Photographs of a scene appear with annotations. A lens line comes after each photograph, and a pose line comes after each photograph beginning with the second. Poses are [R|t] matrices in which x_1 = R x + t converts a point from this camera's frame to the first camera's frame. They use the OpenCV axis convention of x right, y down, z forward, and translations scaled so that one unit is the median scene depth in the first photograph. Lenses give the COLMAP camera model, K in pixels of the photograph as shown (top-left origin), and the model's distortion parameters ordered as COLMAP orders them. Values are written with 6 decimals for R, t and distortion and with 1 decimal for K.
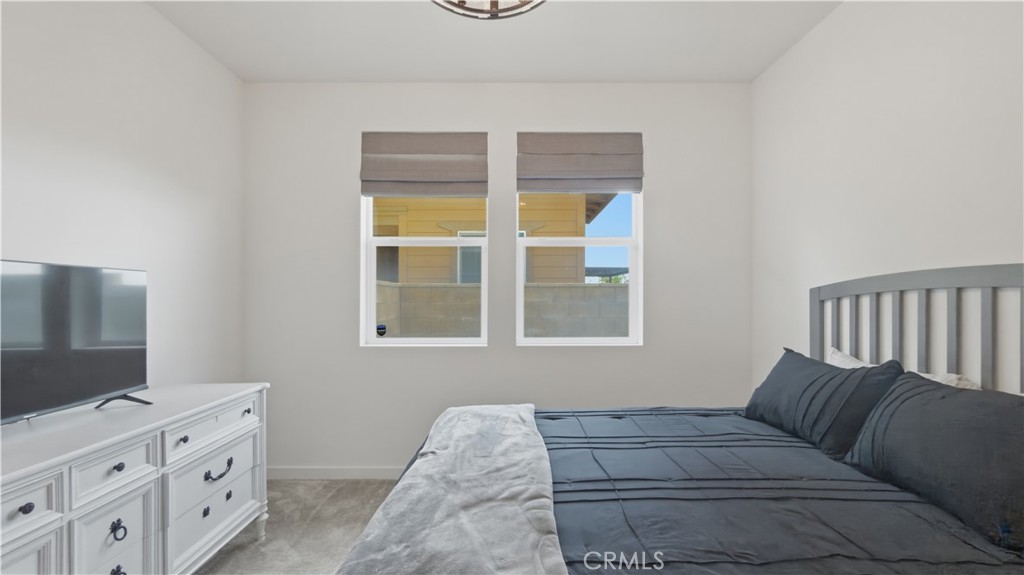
lens RADIAL K [[422.3, 0, 510.3], [0, 422.3, 308.2], [0, 0, 1]] dist [0.000507, 0.000135]
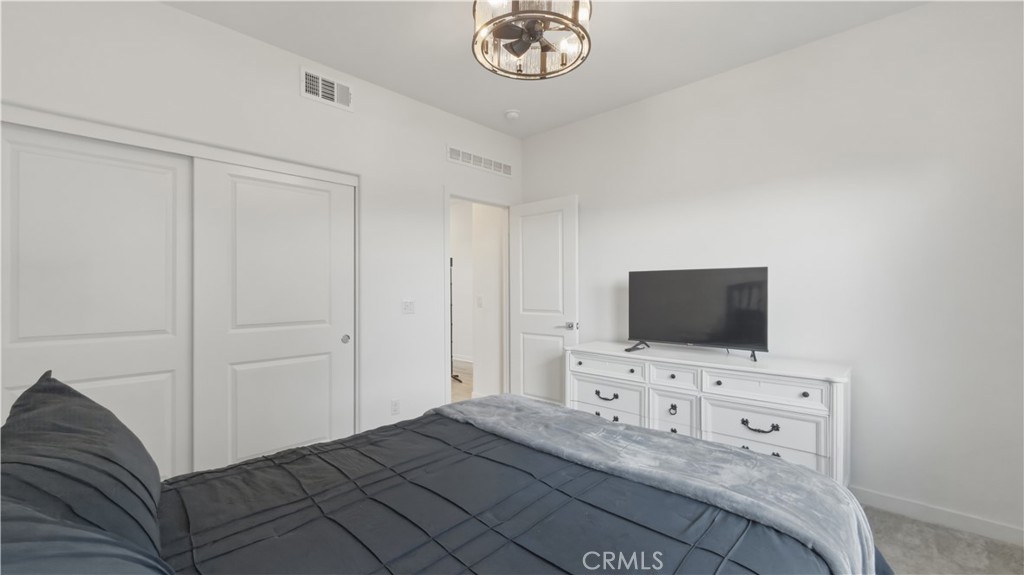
lens RADIAL K [[413.1, 0, 515.0], [0, 413.1, 286.9], [0, 0, 1]] dist [0.000133, 0.000052]
pose [[-0.708834, 0.003270, -0.705368, 0.795563], [-0.000944, 0.999984, 0.005584, -0.031811], [0.705375, 0.004624, -0.708820, 1.621155]]
